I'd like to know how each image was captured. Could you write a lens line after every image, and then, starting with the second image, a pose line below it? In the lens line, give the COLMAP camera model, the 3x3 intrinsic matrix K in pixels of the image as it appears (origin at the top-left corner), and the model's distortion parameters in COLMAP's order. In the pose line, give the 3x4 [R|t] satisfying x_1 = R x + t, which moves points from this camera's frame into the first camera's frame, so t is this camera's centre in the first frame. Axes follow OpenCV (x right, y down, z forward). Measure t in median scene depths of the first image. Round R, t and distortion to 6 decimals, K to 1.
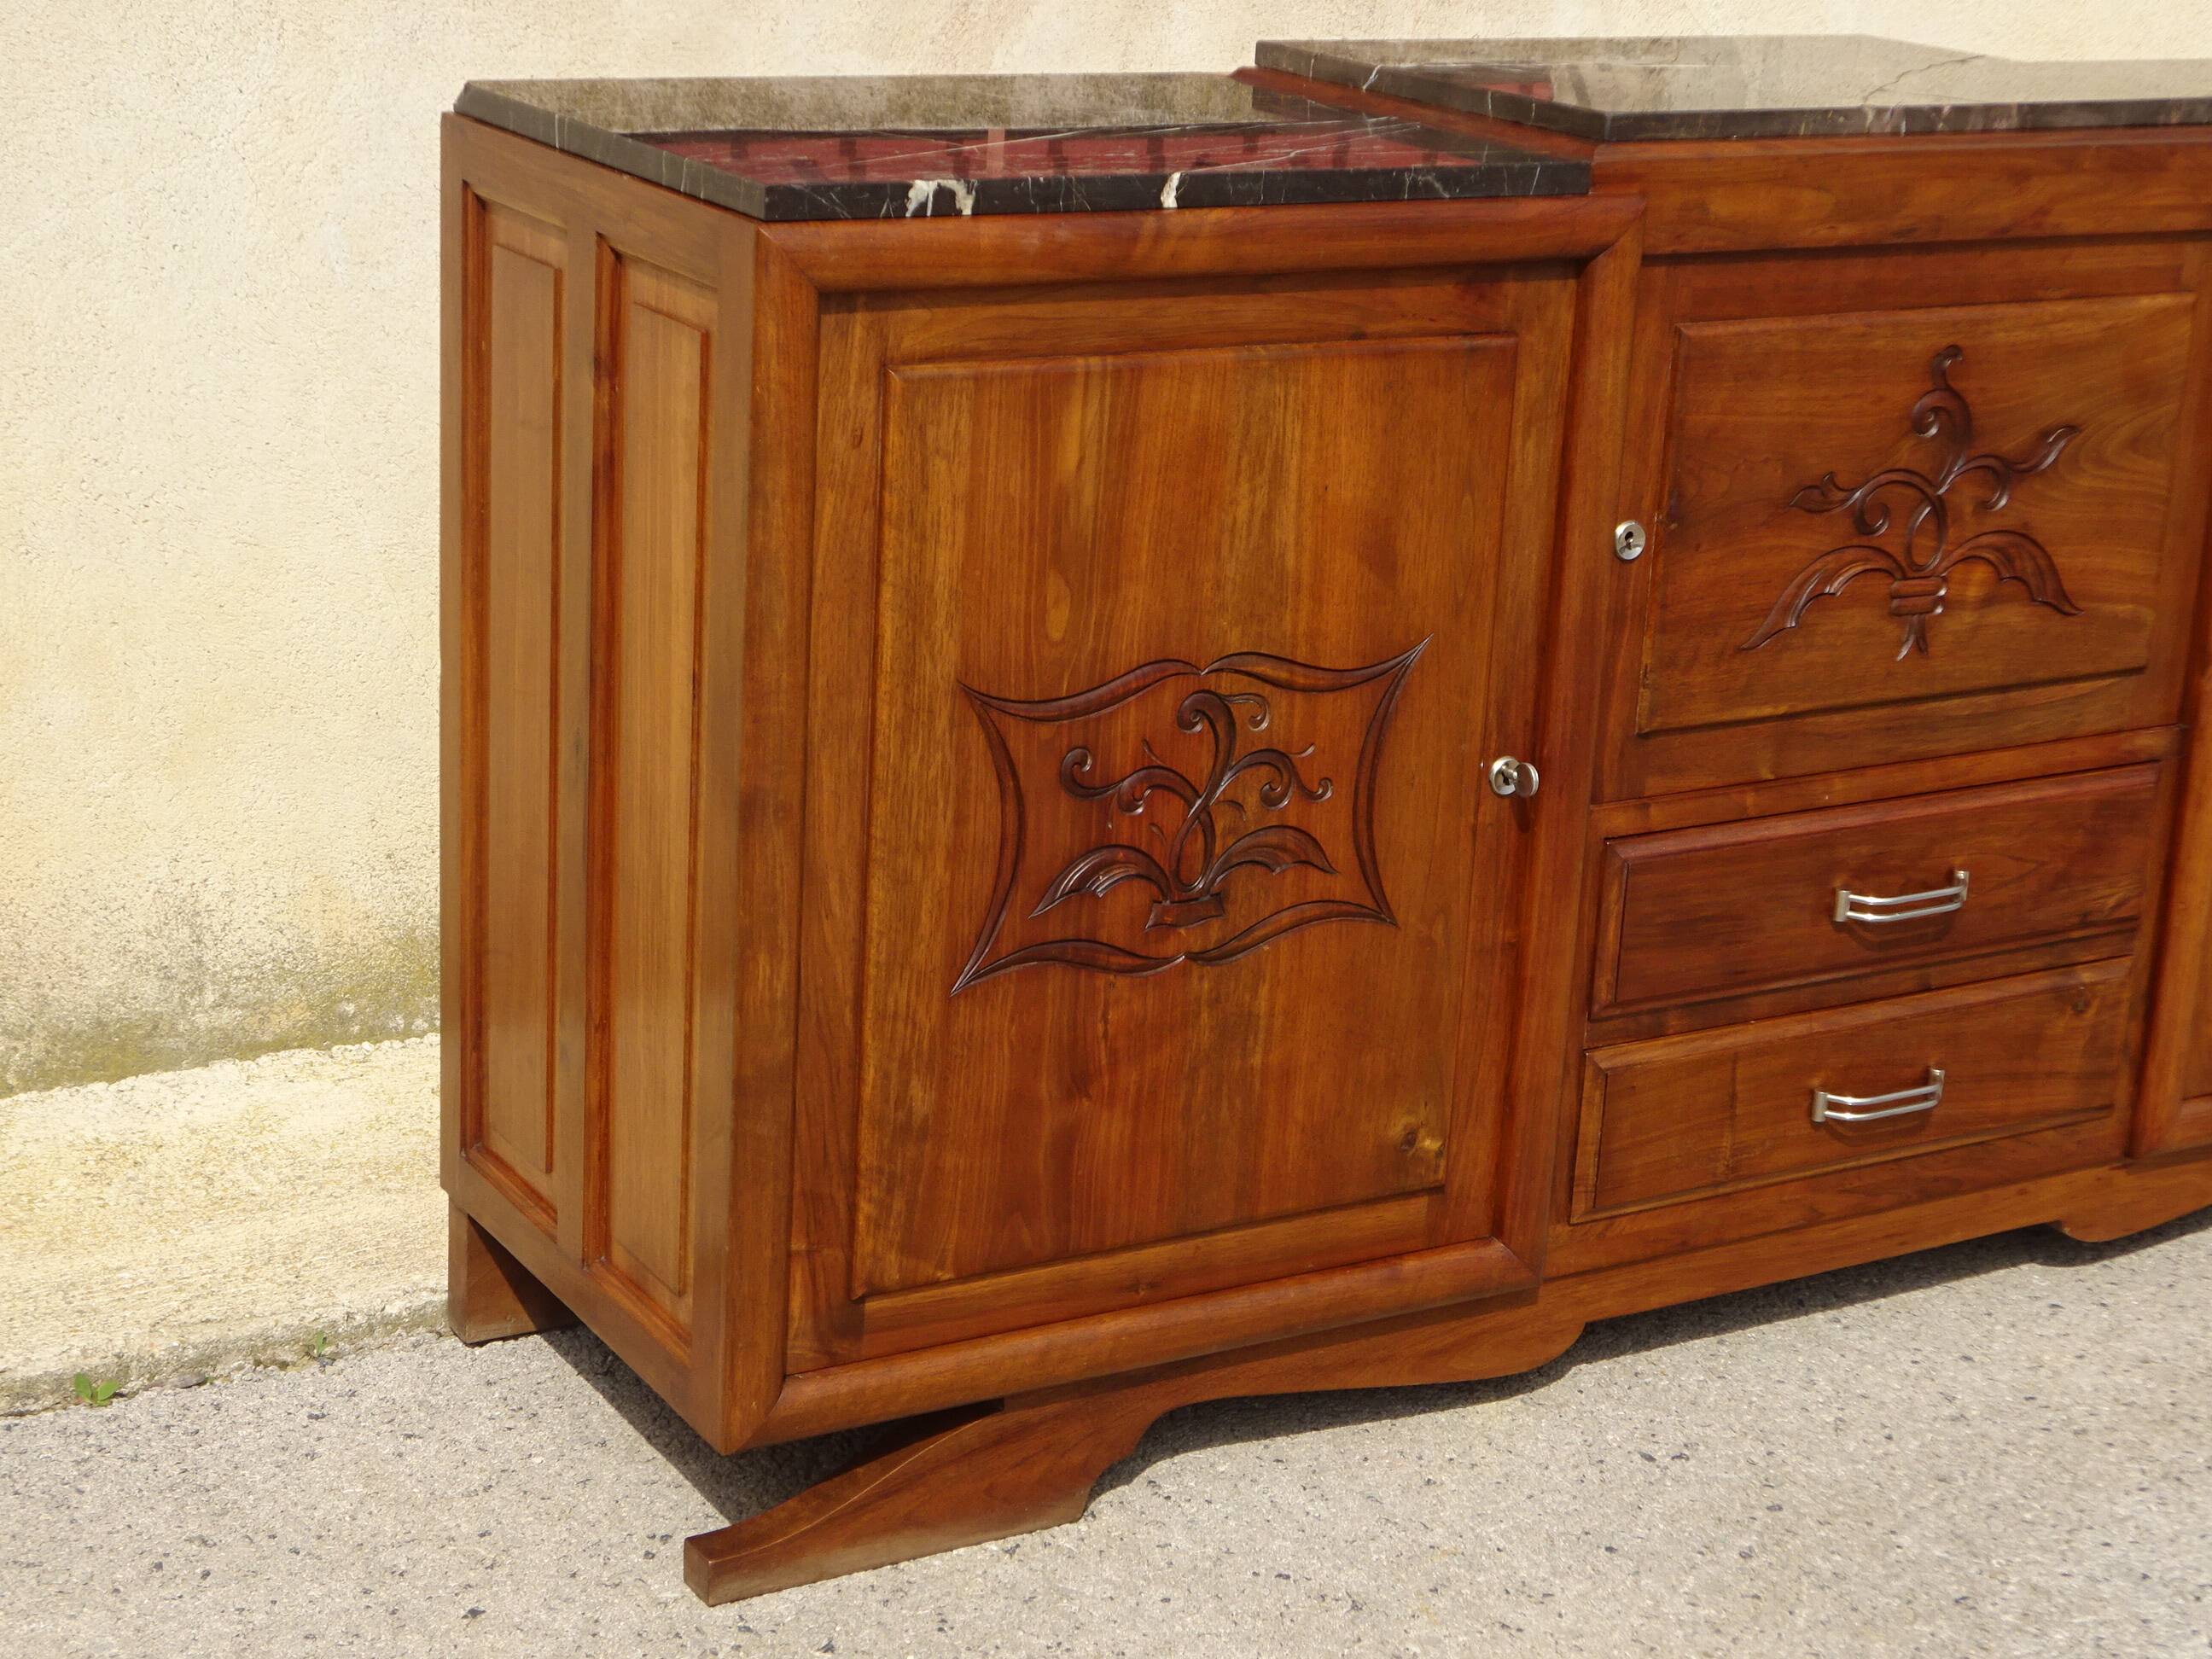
lens RADIAL K [[3871.9, 0, 1106.7], [0, 3871.9, 848.3], [0, 0, 1]] dist [0.007302, 0.061818]
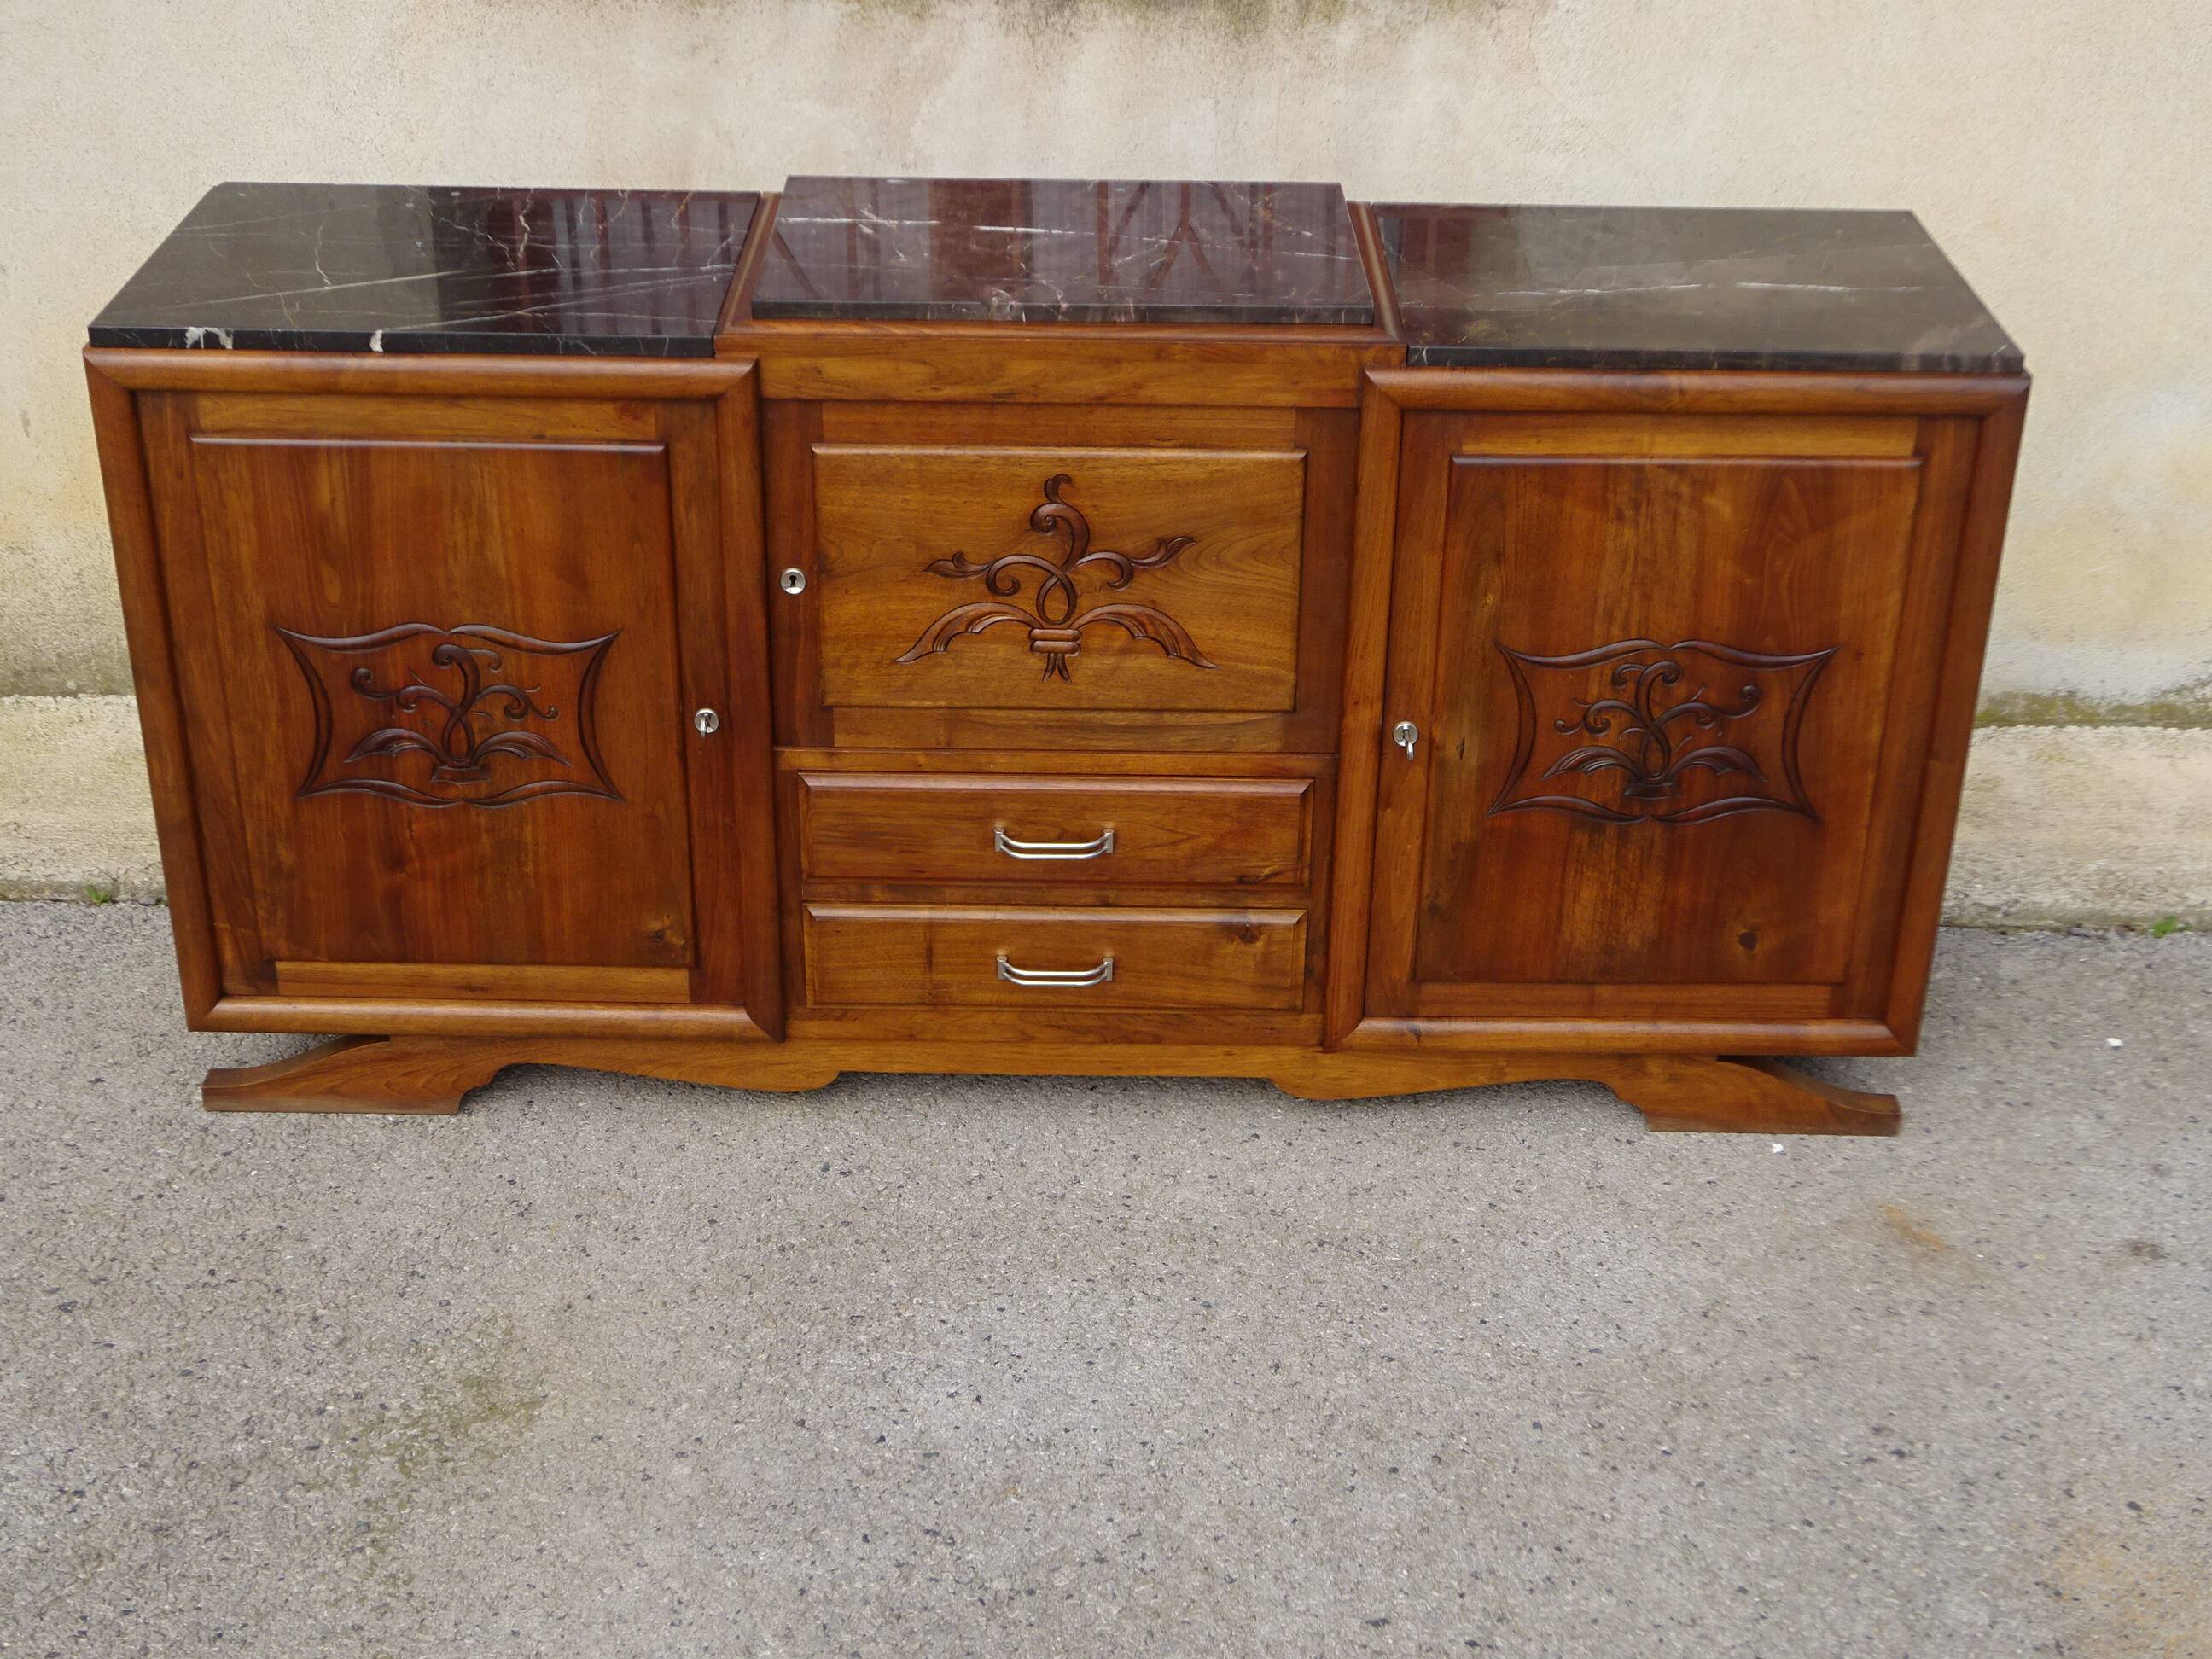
lens RADIAL K [[2993.3, 0, 1106.0], [0, 2993.3, 829.5], [0, 0, 1]] dist [0.010670, 0.018295]
pose [[0.855202, 0.214039, -0.472035, 0.766768], [-0.128326, 0.969831, 0.207267, -0.230714], [0.502158, -0.116681, 0.856868, 0.067706]]
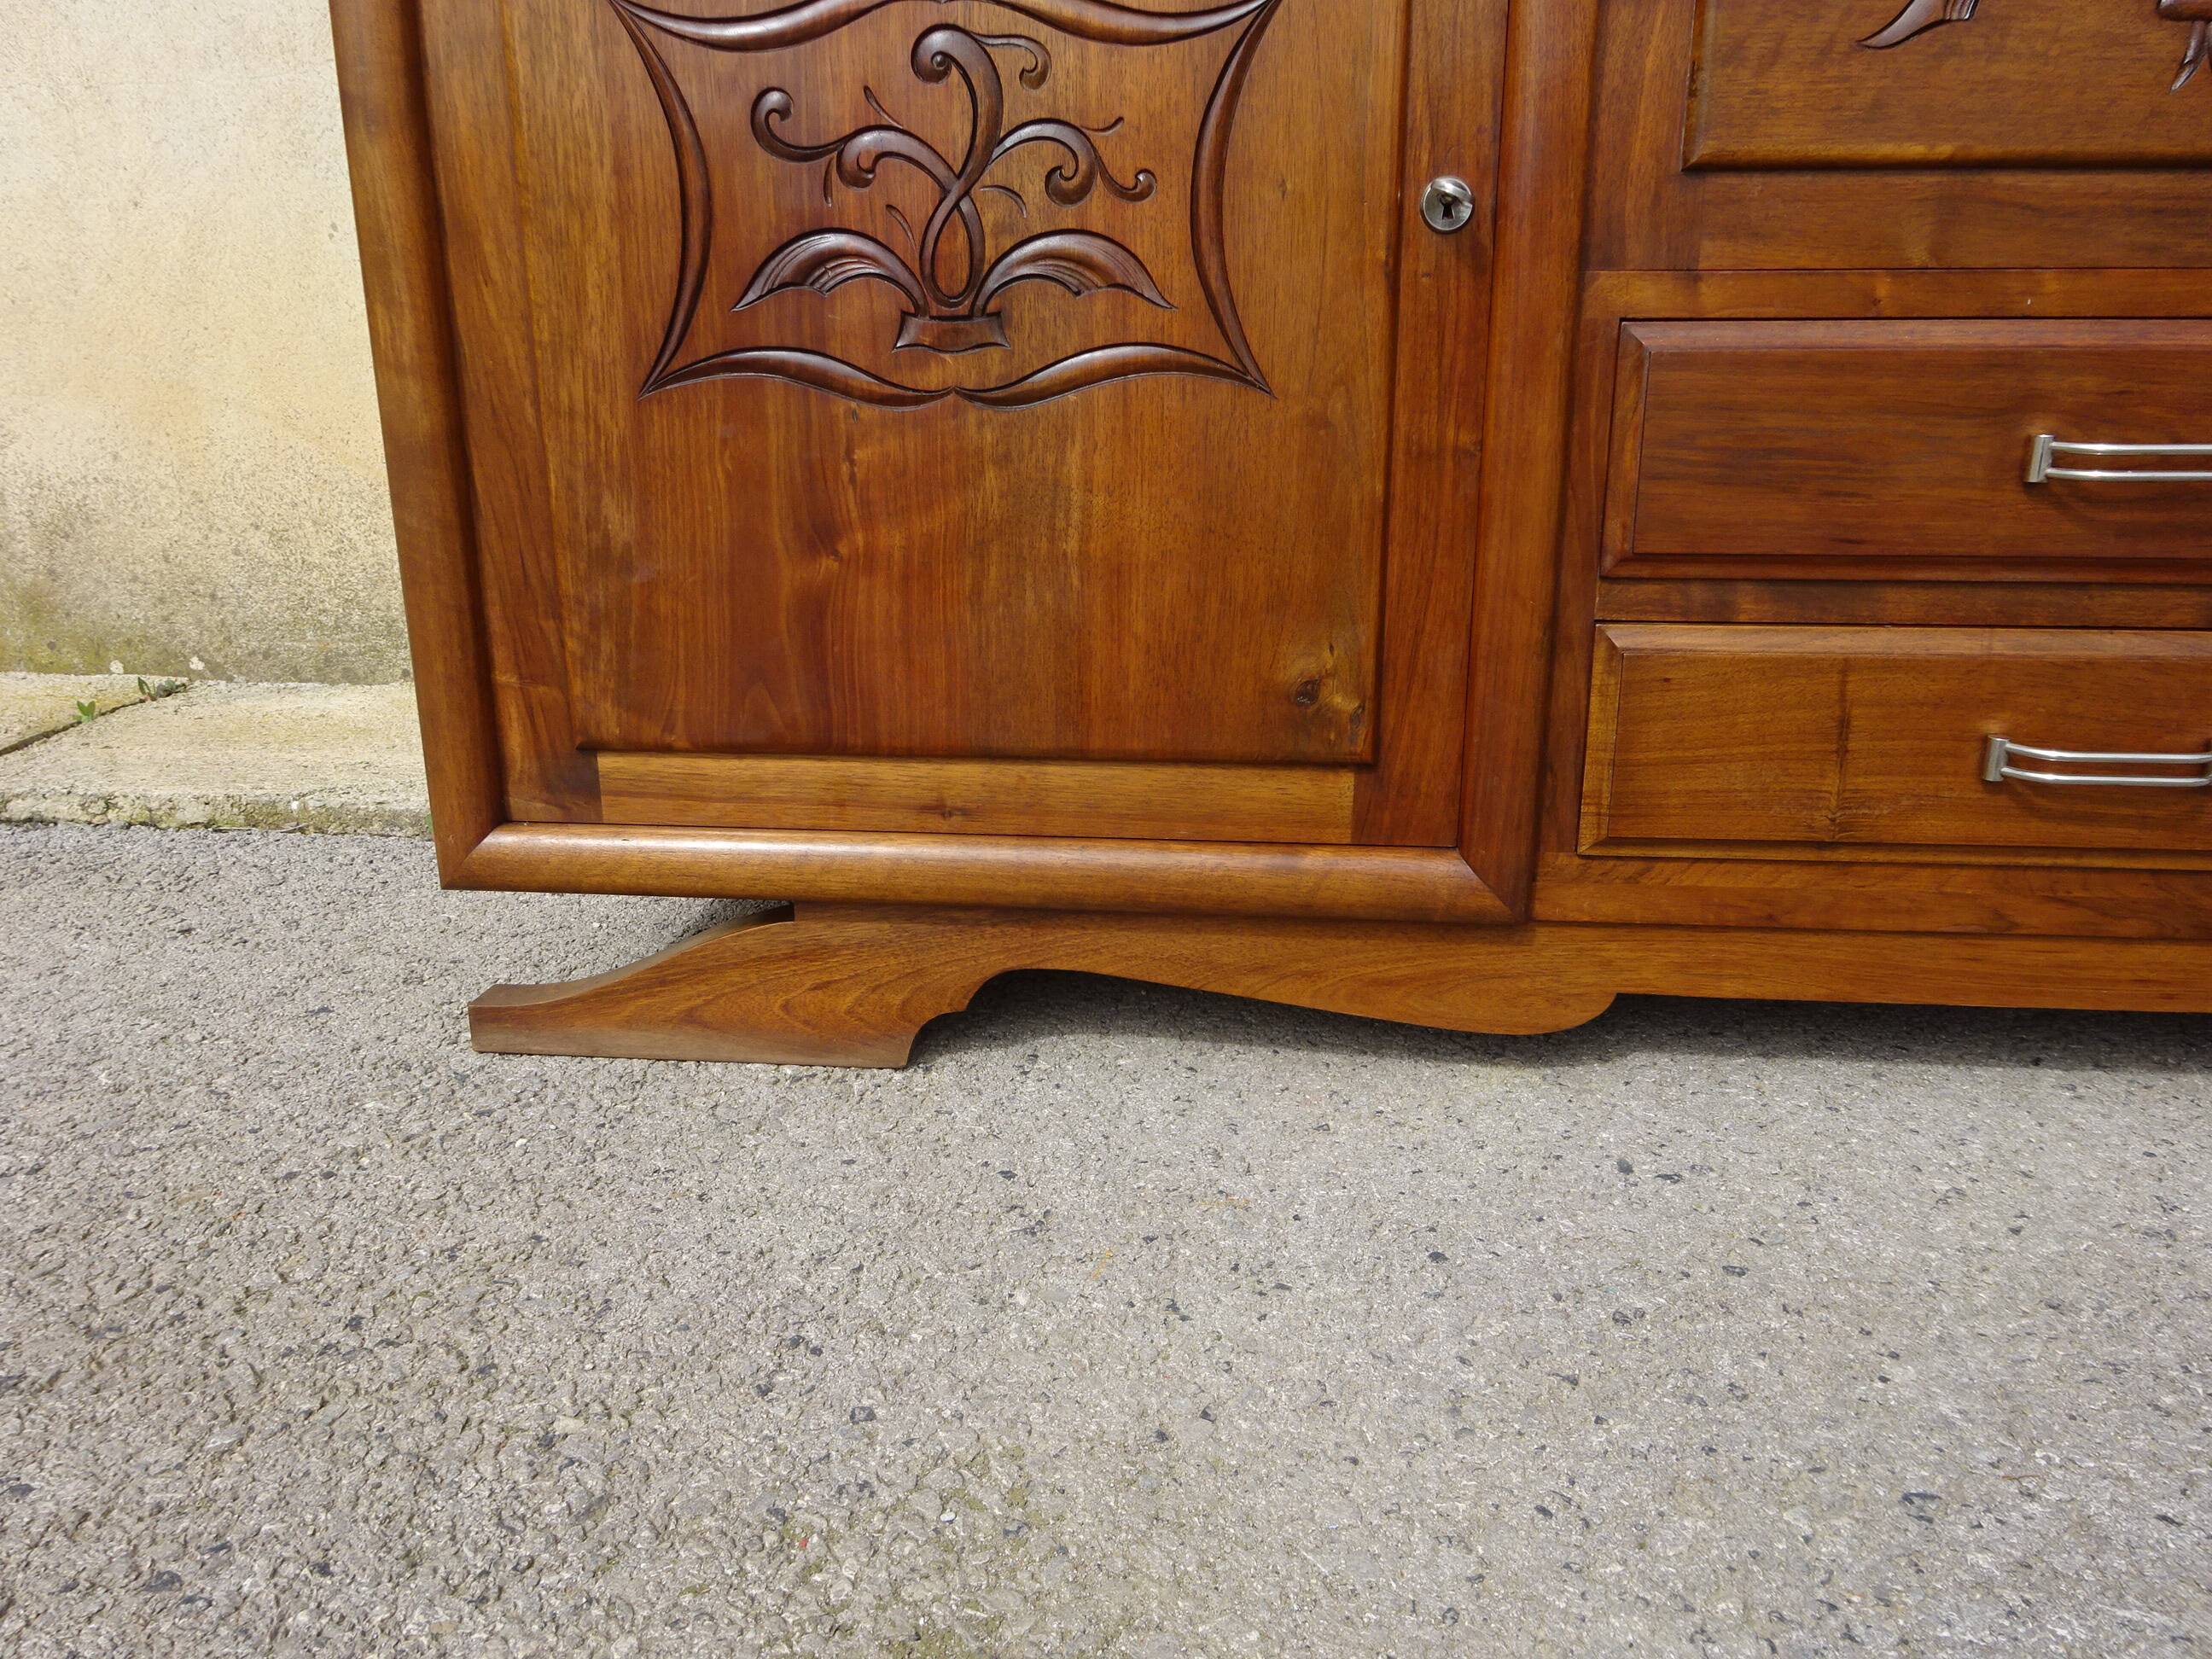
lens RADIAL K [[1614.7, 0, 1106.0], [0, 1614.7, 829.5], [0, 0, 1]] dist [-0.004603, -0.001393]
pose [[0.806433, 0.117038, -0.579628, 0.235850], [-0.135528, 0.990707, 0.011483, 0.102828], [0.575585, 0.069295, 0.814800, 0.686734]]
